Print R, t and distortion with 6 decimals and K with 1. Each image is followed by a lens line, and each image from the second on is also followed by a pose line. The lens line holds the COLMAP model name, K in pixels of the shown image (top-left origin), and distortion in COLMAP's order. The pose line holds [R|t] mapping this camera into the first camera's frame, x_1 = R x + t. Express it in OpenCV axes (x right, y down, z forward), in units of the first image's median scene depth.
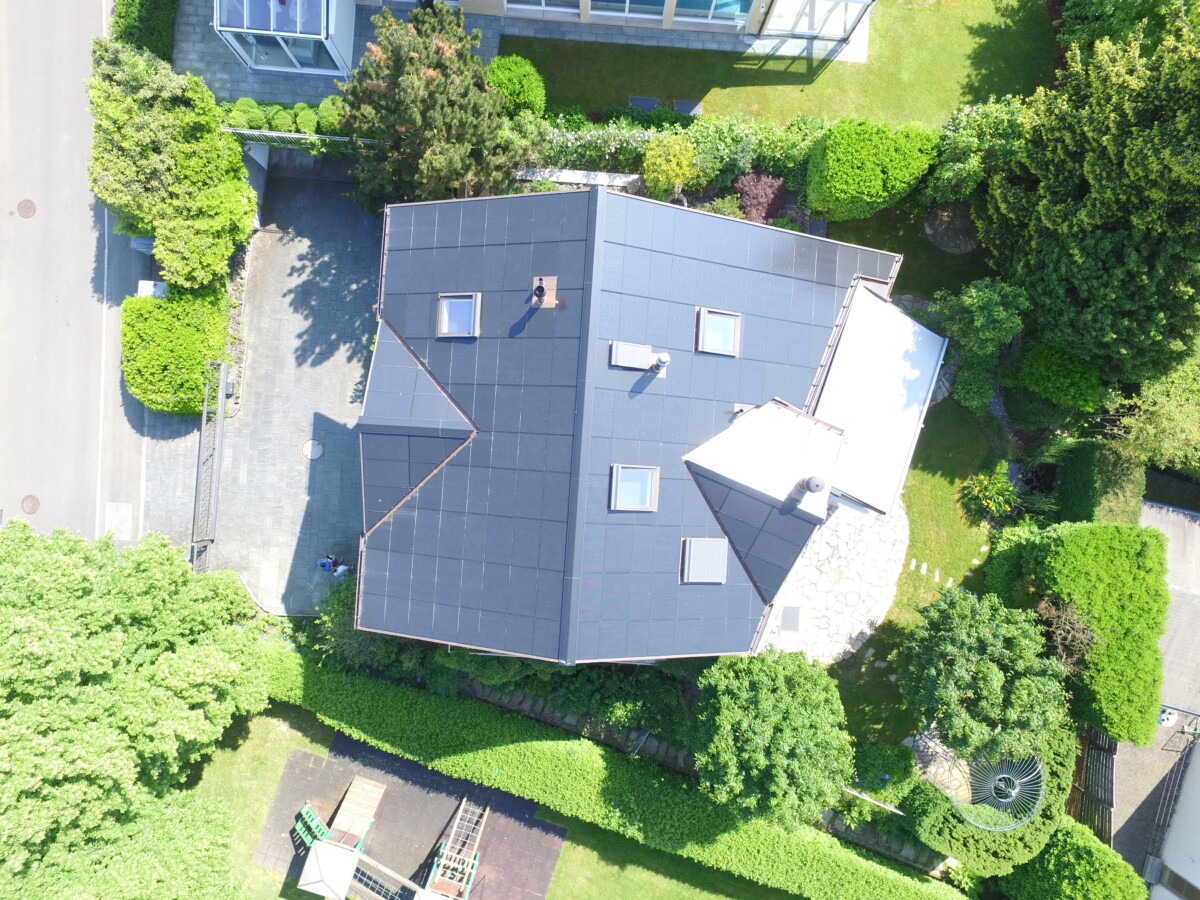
lens RADIAL K [[695.2, 0, 592.4], [0, 695.2, 446.7], [0, 0, 1]] dist [0.000556, 0.008459]
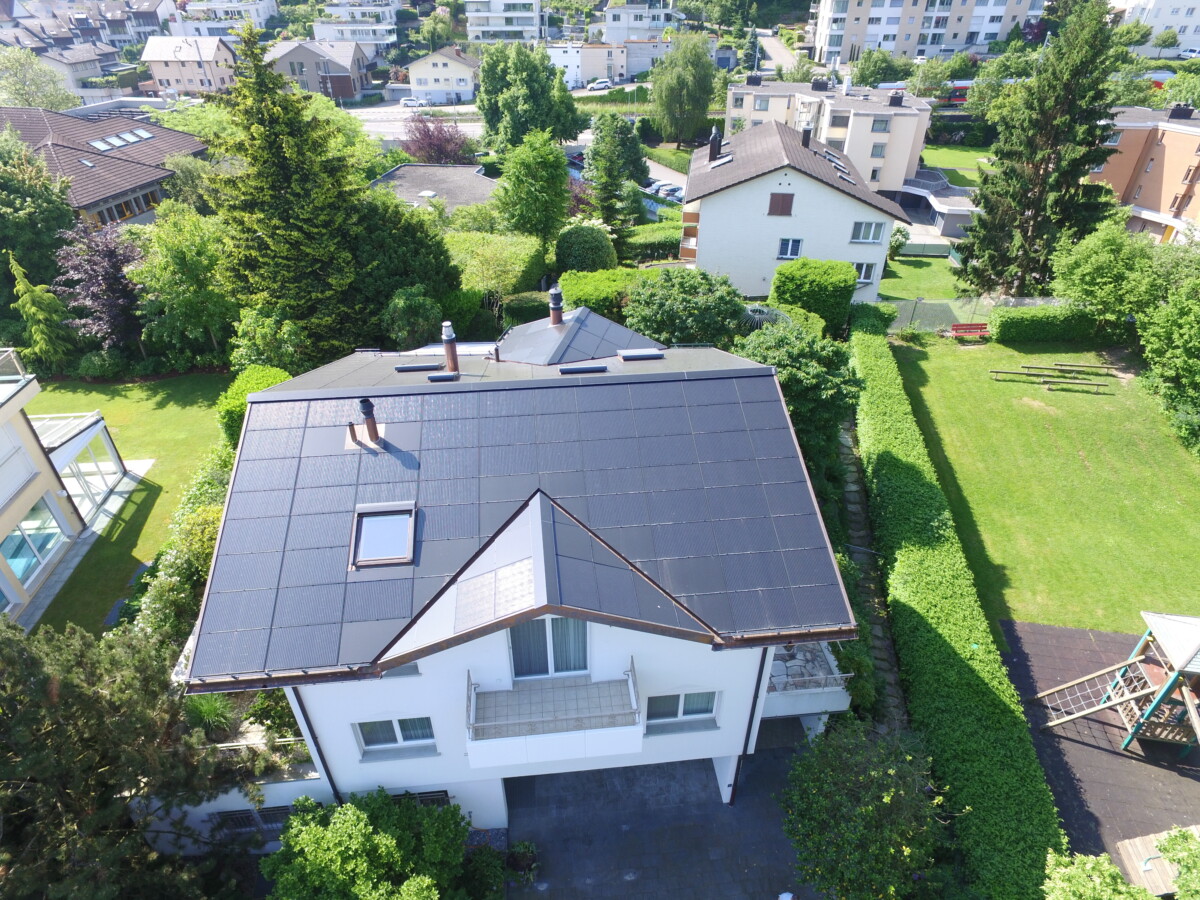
lens RADIAL K [[707.6, 0, 600.0], [0, 707.6, 450.0], [0, 0, 1]] dist [-0.005471, 0.019654]
pose [[-0.171558, -0.572640, 0.801655, -0.585808], [0.985006, -0.084661, 0.150321, -0.053870], [-0.018211, 0.815424, 0.578578, 0.368894]]
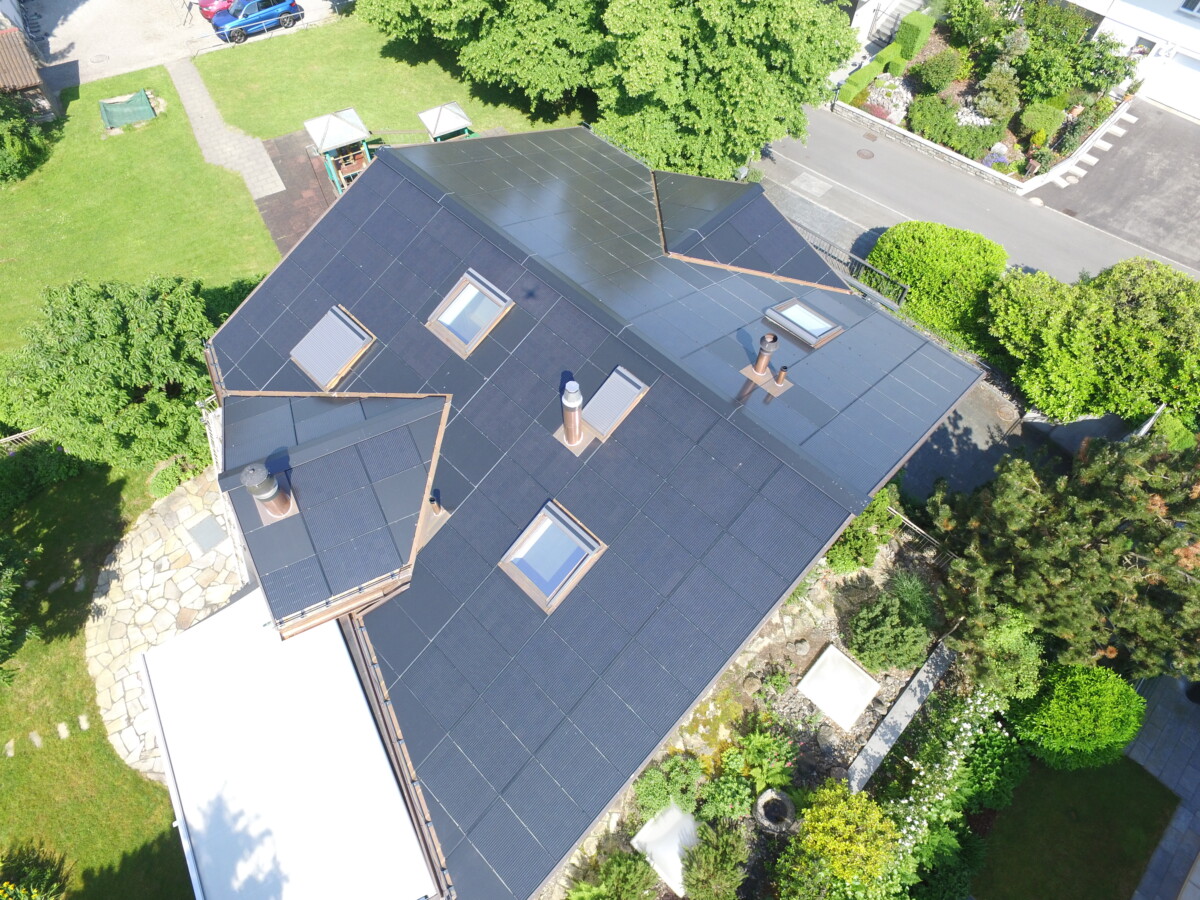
lens RADIAL K [[695.2, 0, 592.4], [0, 695.2, 446.7], [0, 0, 1]] dist [0.000556, 0.008459]
pose [[-0.656293, 0.634827, -0.407767, 0.258310], [-0.754496, -0.549483, 0.358892, -0.268050], [0.003773, 0.543197, 0.839597, 0.337130]]
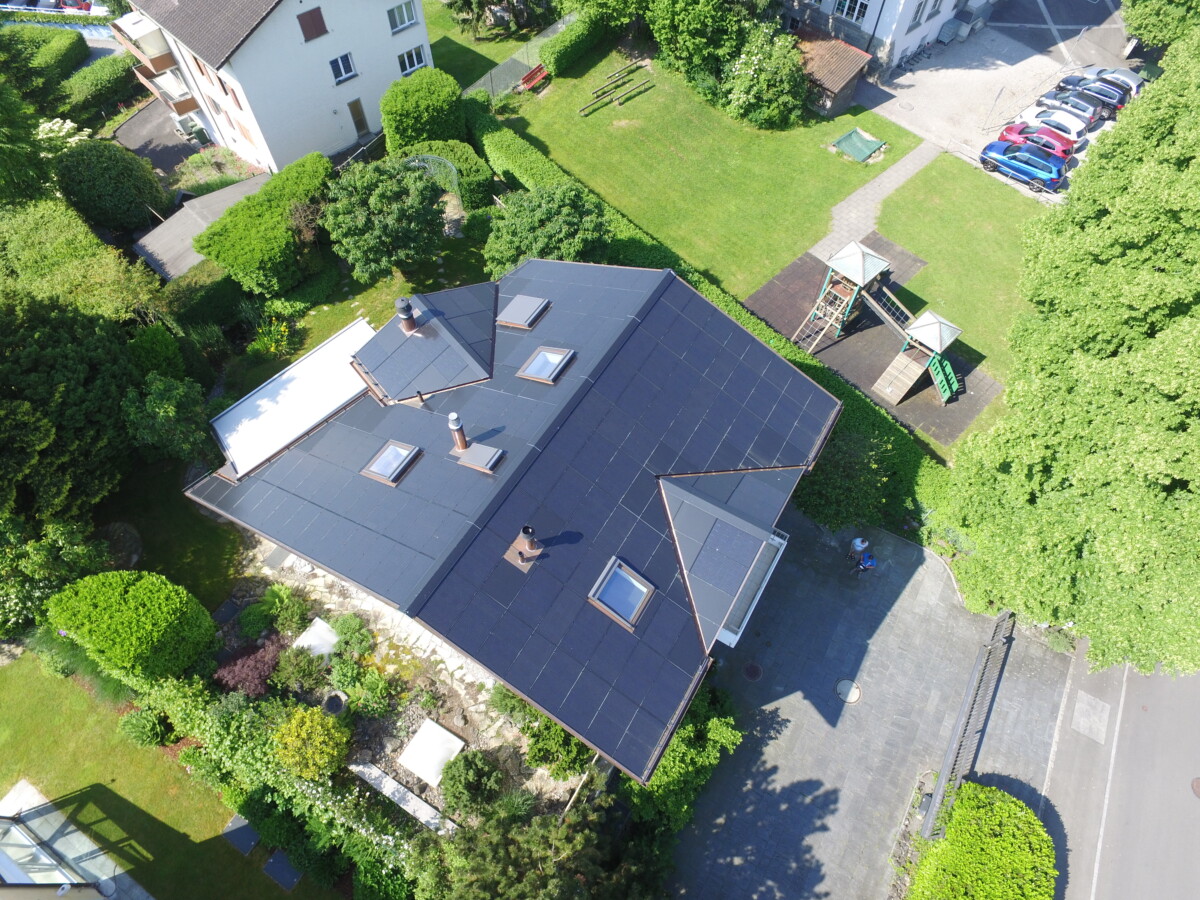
lens RADIAL K [[699.7, 0, 600.0], [0, 699.7, 450.0], [0, 0, 1]] dist [0.003522, 0.003230]
pose [[-0.887892, -0.400988, 0.225515, -0.221556], [0.459284, -0.744285, 0.484869, -0.372892], [-0.026579, 0.534087, 0.845012, 0.117960]]
